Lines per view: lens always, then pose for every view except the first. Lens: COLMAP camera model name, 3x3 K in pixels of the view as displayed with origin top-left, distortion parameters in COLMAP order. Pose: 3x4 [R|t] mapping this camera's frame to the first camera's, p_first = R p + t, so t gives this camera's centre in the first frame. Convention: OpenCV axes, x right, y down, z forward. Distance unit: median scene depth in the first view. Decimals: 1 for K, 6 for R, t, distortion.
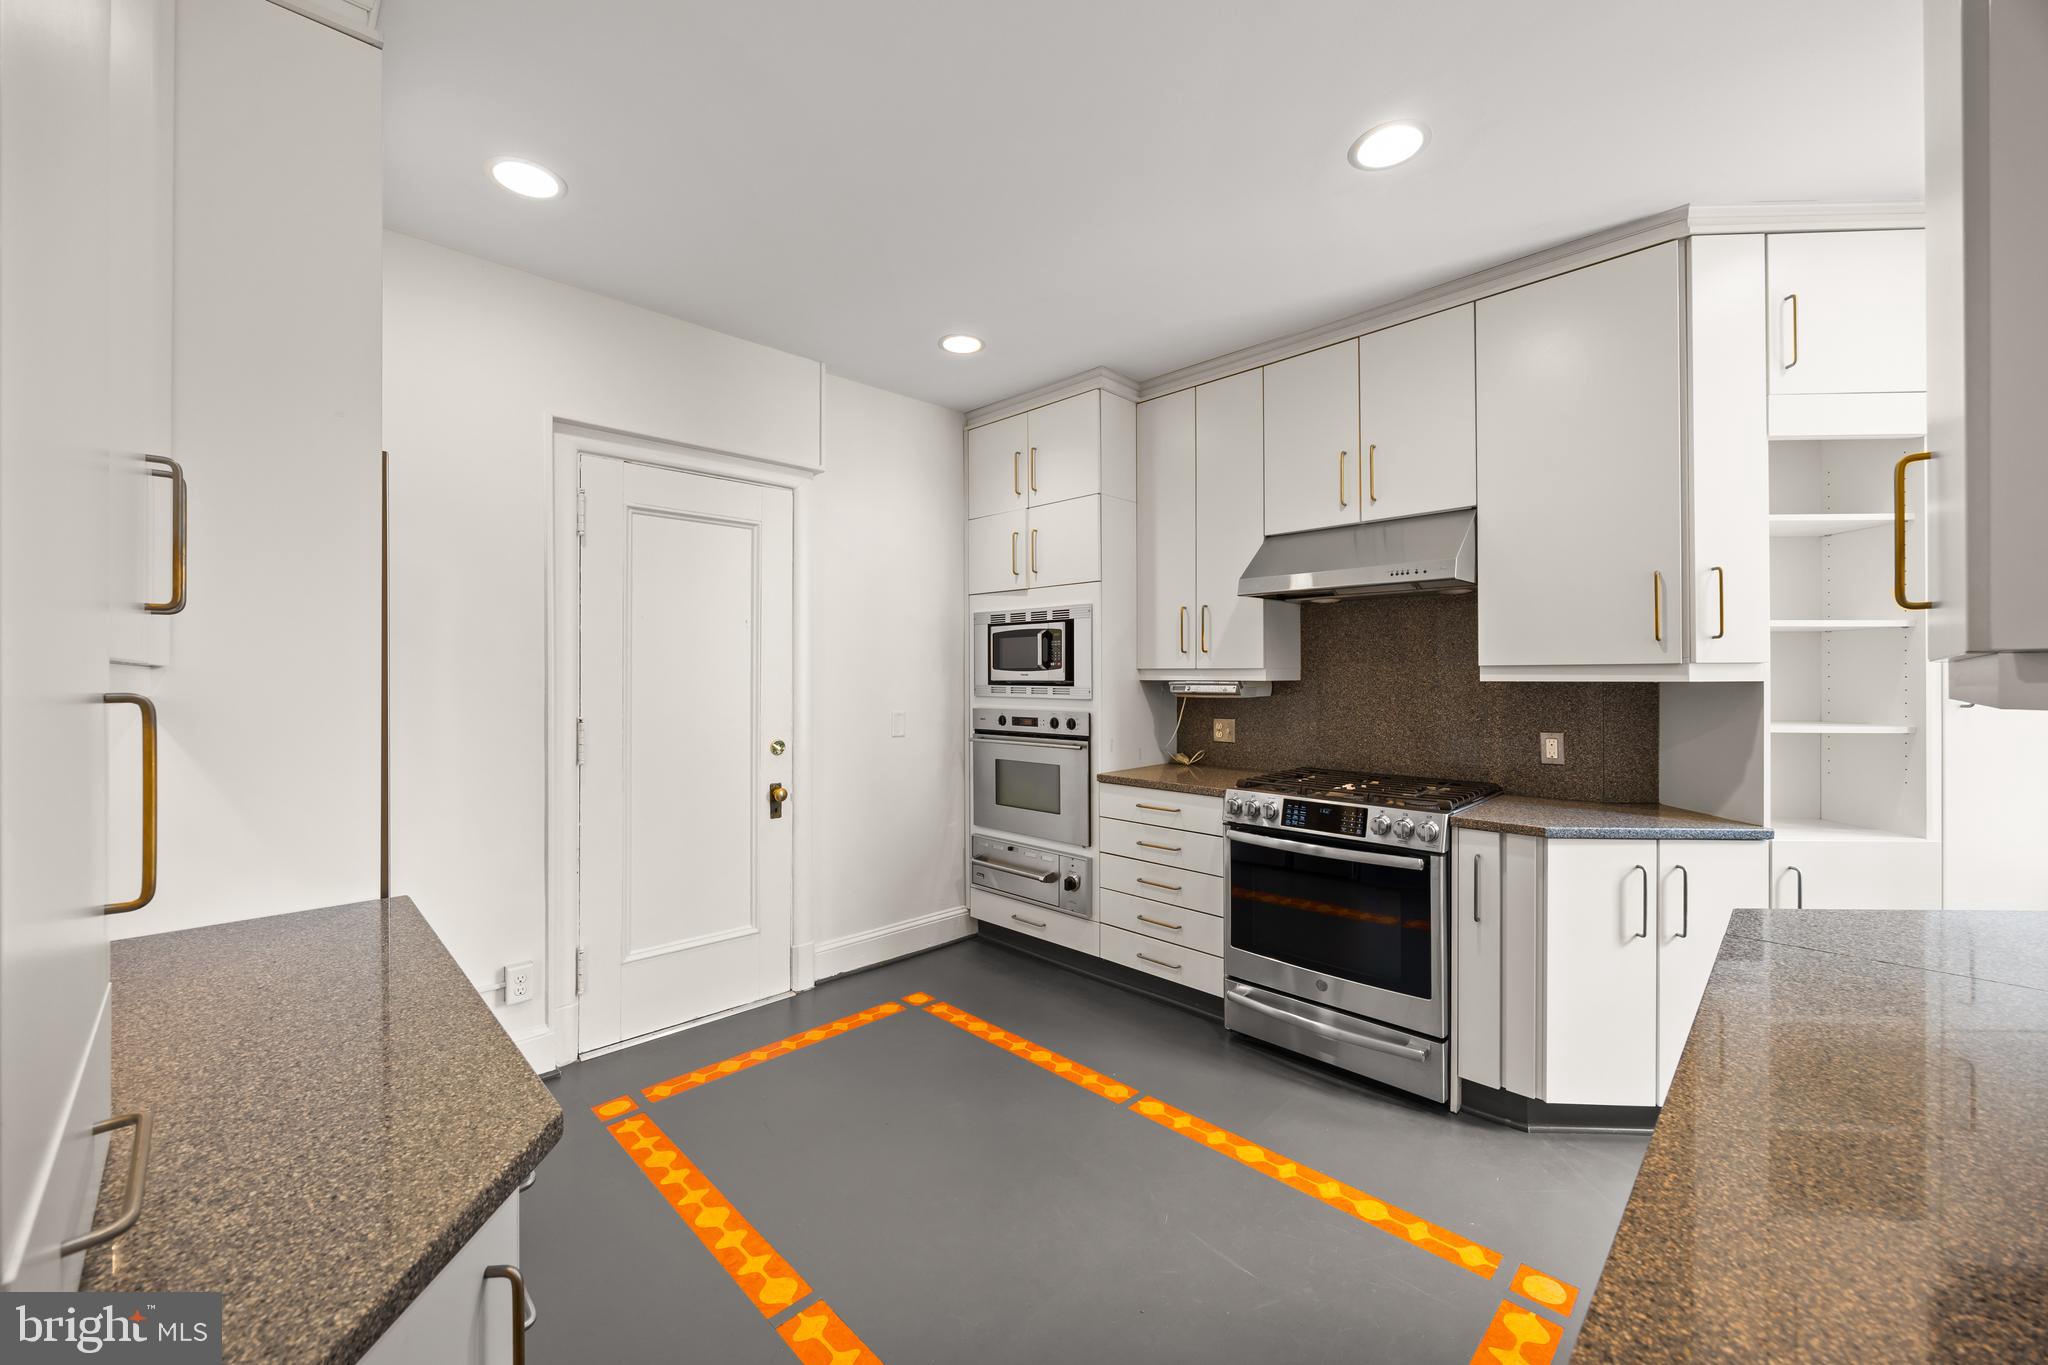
lens RADIAL K [[787.9, 0, 1011.5], [0, 787.9, 672.6], [0, 0, 1]] dist [-0.004764, 0.000960]
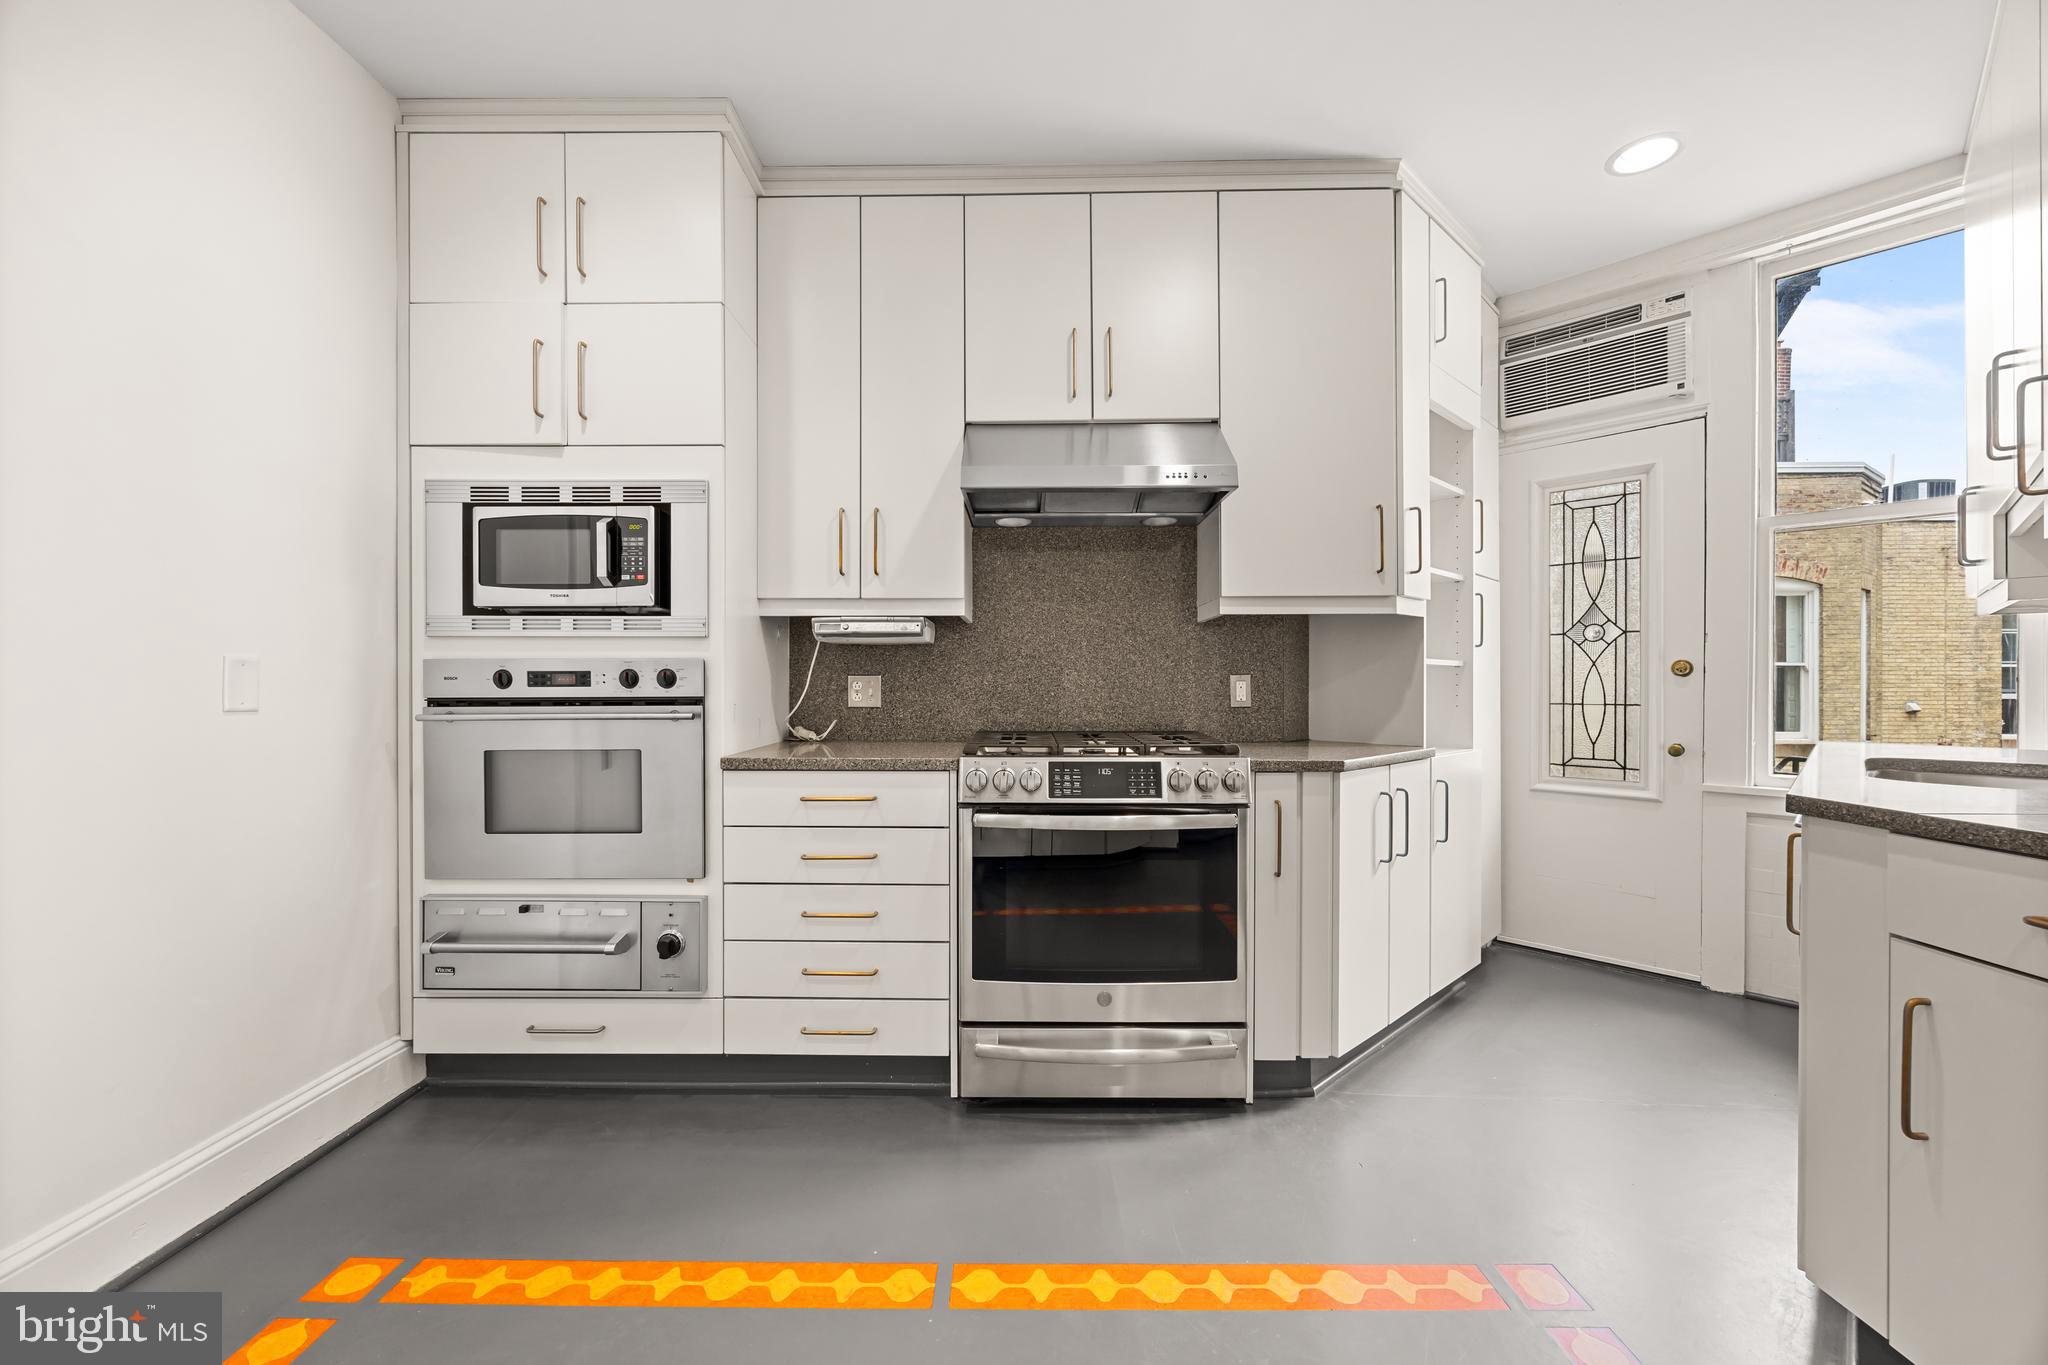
lens RADIAL K [[787.9, 0, 1026.3], [0, 787.9, 684.1], [0, 0, 1]] dist [-0.004764, 0.000960]
pose [[0.710920, 0.000381, 0.703273, -0.158177], [-0.002593, 0.999994, 0.002080, 0.071784], [-0.703268, -0.003302, 0.710917, 0.407339]]
